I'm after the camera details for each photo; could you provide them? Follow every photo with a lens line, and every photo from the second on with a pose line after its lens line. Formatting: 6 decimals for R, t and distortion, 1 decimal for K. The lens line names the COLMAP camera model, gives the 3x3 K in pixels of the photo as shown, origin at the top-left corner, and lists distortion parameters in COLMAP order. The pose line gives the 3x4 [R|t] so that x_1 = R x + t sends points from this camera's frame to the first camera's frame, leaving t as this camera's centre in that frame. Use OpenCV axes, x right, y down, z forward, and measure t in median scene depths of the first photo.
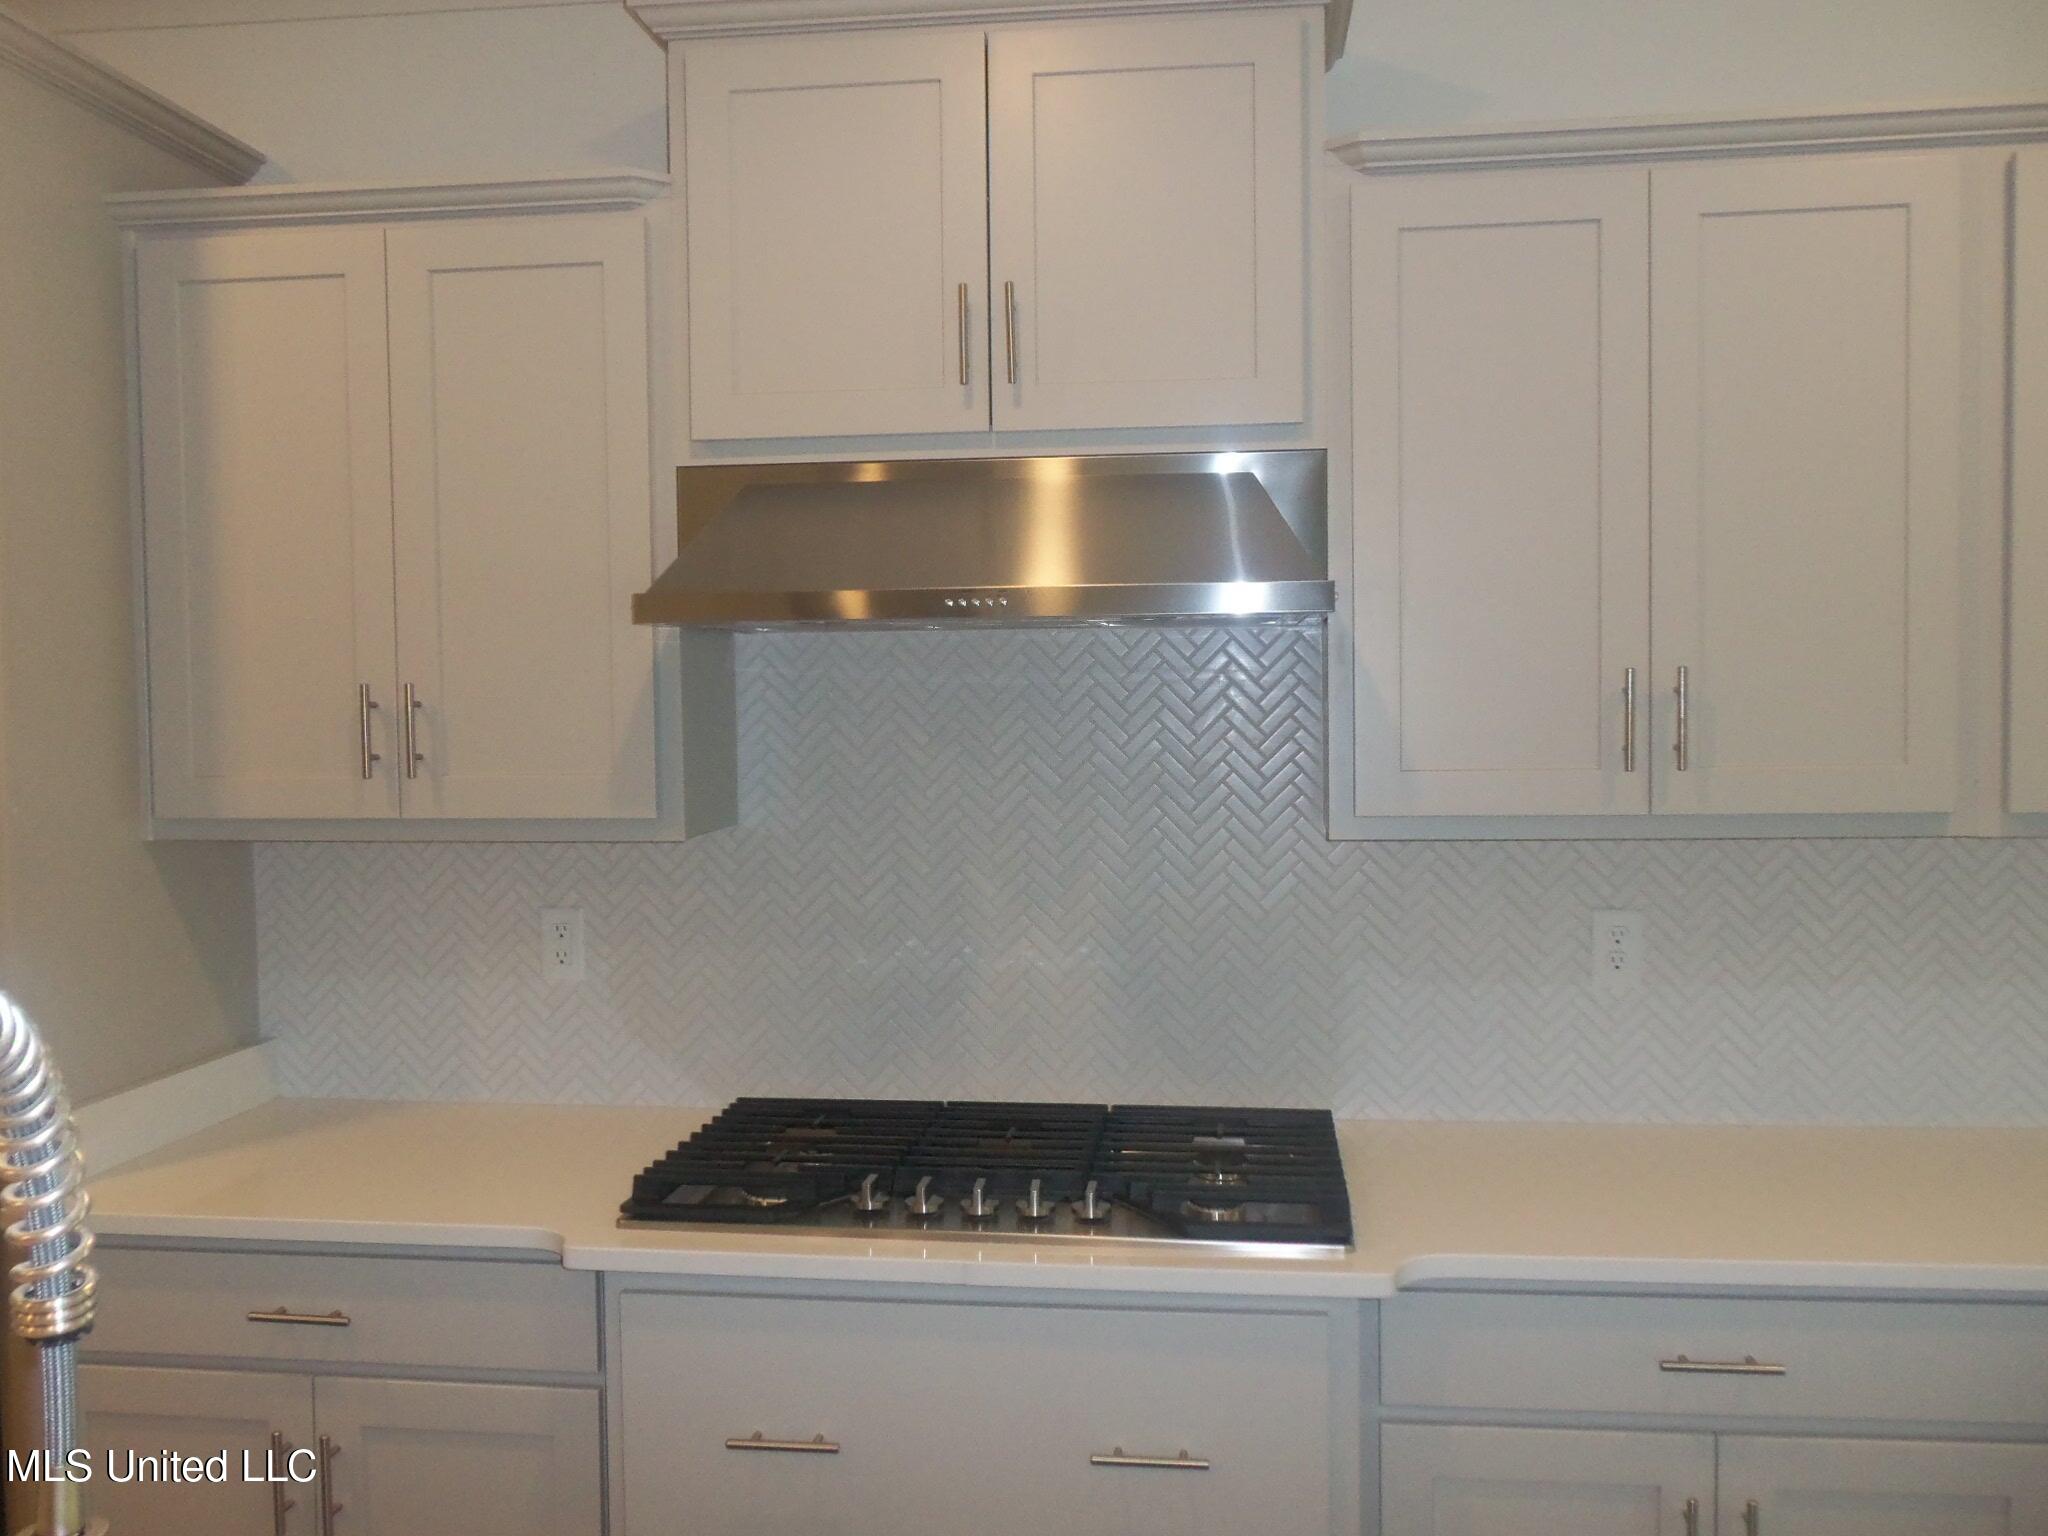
lens RADIAL K [[1701.4, 0, 1029.7], [0, 1701.4, 771.9], [0, 0, 1]] dist [-0.010504, 0.004967]
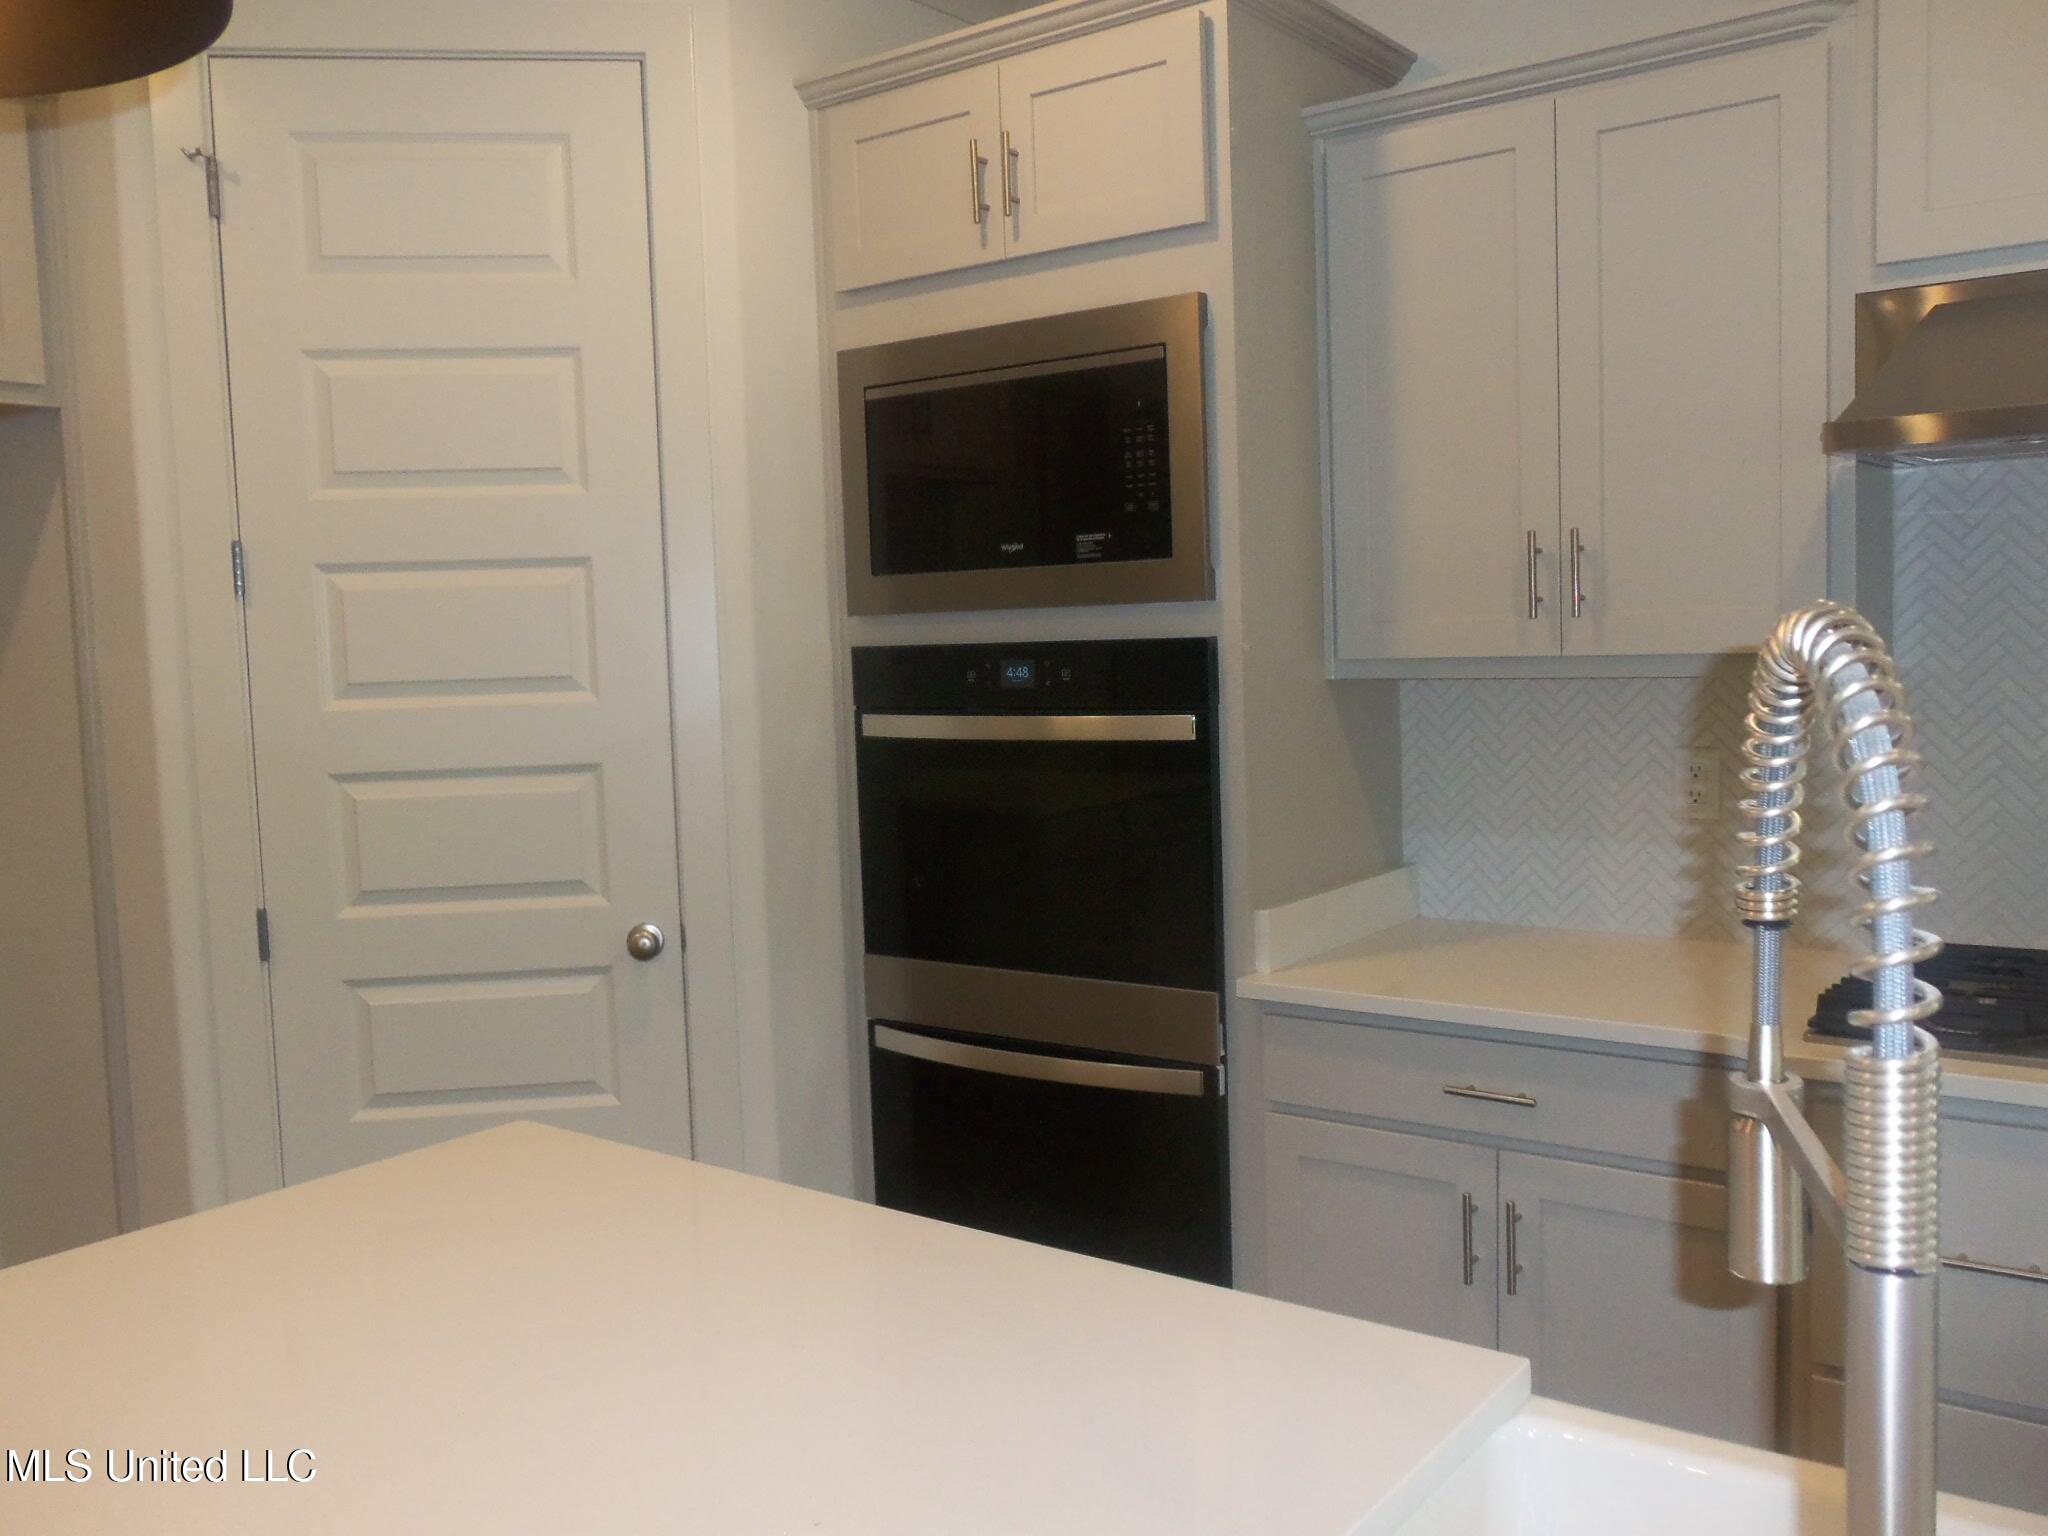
lens RADIAL K [[1727.2, 0, 1047.4], [0, 1727.2, 774.0], [0, 0, 1]] dist [-0.005002, 0.019497]
pose [[0.872256, 0.022370, -0.488538, -0.118966], [0.003960, 0.998597, 0.052796, 0.043164], [0.489034, -0.047987, 0.870944, -0.114620]]
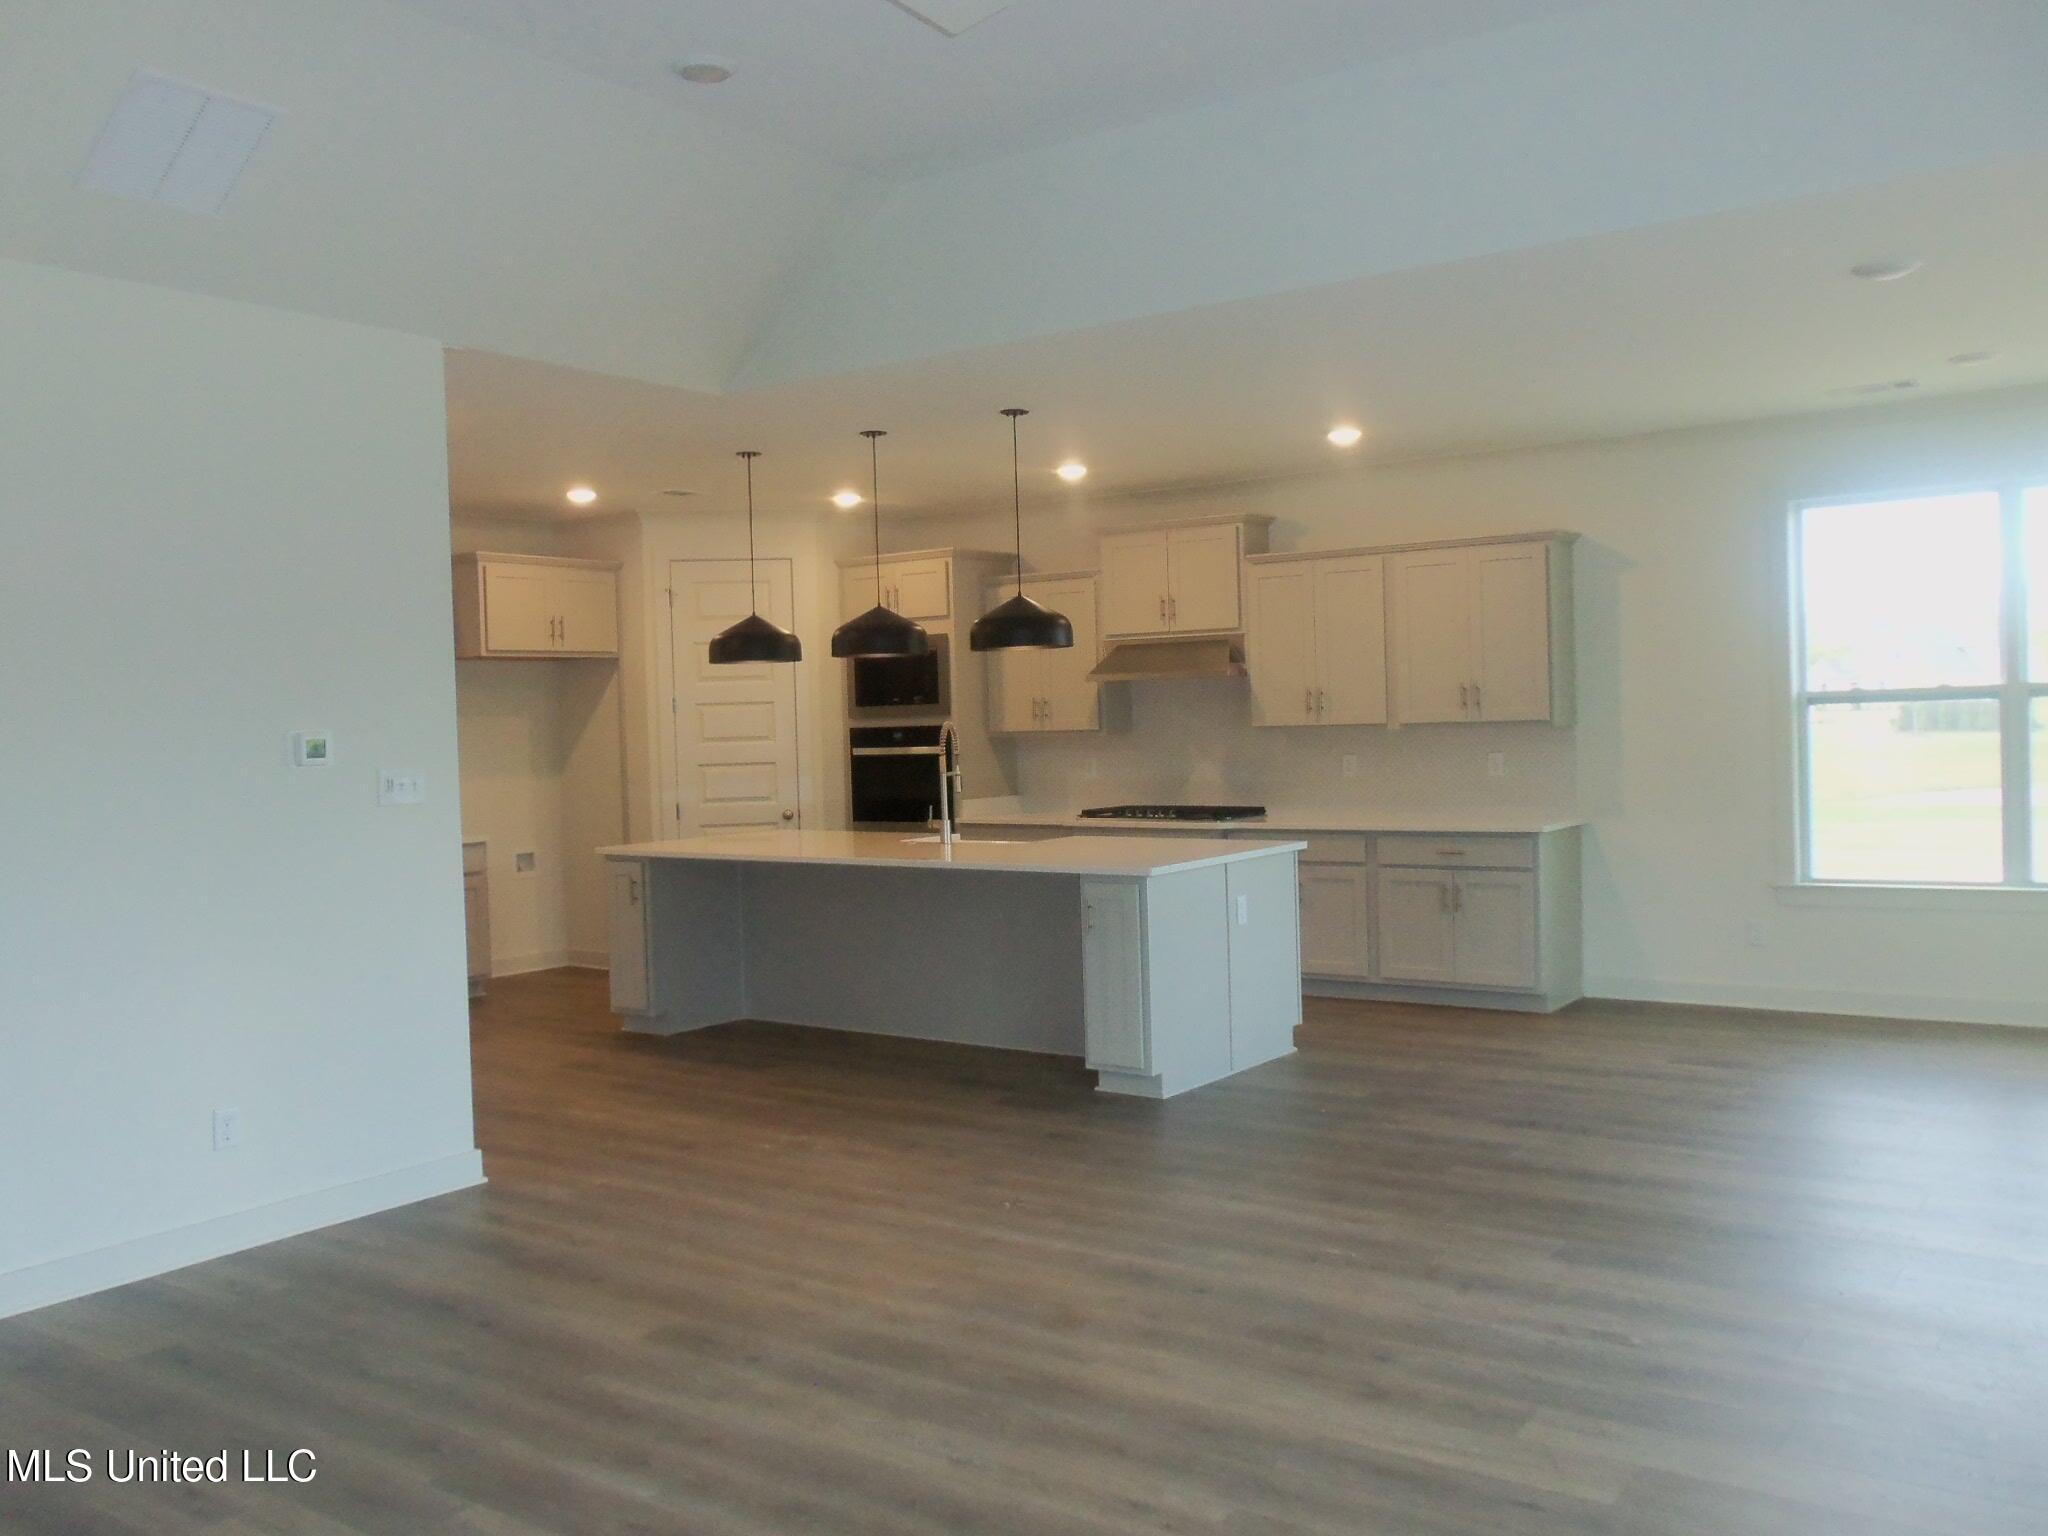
lens RADIAL K [[1727.2, 0, 1047.4], [0, 1727.2, 774.0], [0, 0, 1]] dist [-0.005002, 0.019497]
pose [[0.889745, -0.001518, -0.456455, 1.506702], [0.003211, 0.999991, 0.002933, 0.119074], [0.456446, -0.004075, 0.889742, -2.634346]]
